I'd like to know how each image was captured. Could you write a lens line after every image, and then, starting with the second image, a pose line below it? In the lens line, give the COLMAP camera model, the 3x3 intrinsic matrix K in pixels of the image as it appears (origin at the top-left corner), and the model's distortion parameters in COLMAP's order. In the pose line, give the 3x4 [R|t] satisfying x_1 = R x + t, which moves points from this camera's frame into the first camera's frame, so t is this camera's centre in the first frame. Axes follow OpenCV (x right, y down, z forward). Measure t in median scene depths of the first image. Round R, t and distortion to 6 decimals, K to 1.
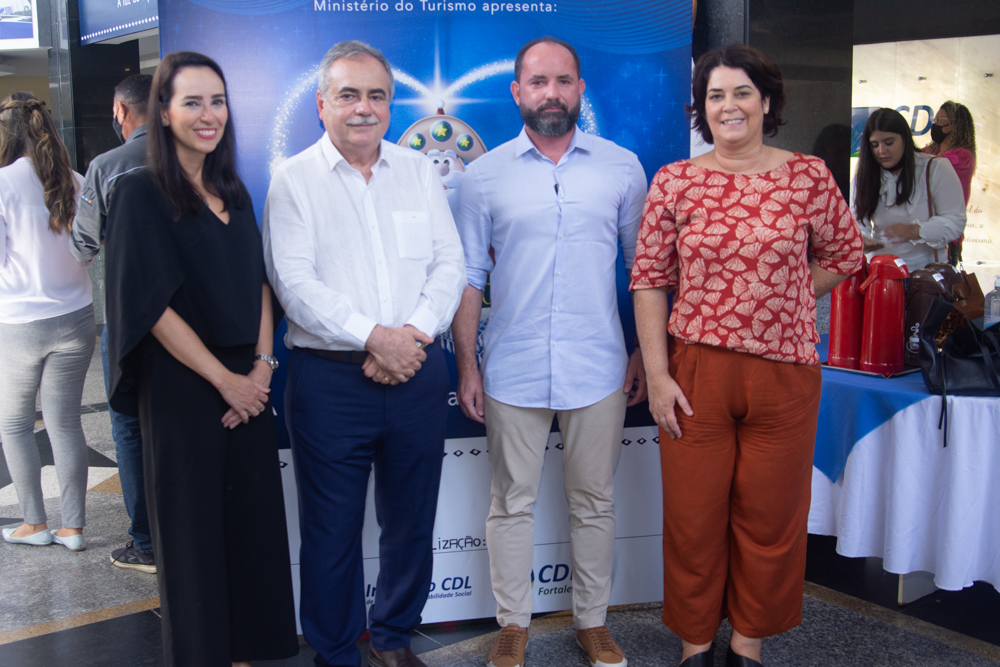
lens RADIAL K [[1267.1, 0, 500.0], [0, 1267.1, 333.5], [0, 0, 1]] dist [-0.023366, -1.857364]
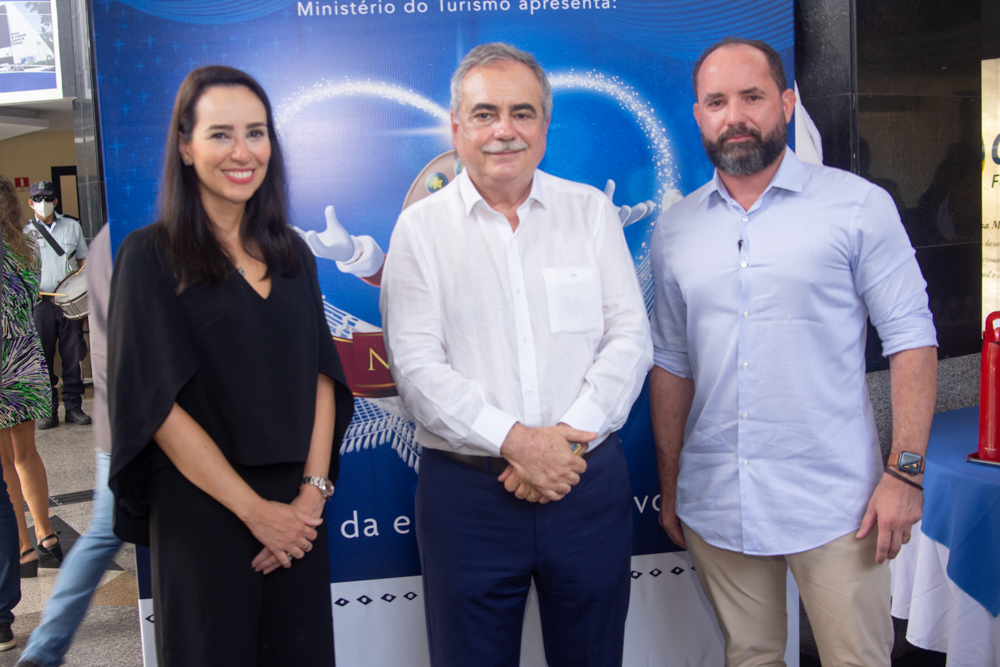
lens RADIAL K [[1291.1, 0, 500.0], [0, 1291.1, 333.5], [0, 0, 1]] dist [-0.268784, -0.016930]
pose [[0.949894, 0.010918, -0.312382, 0.127645], [-0.013492, 0.999890, -0.006081, -0.054590], [0.312281, 0.009991, 0.949937, 0.282508]]
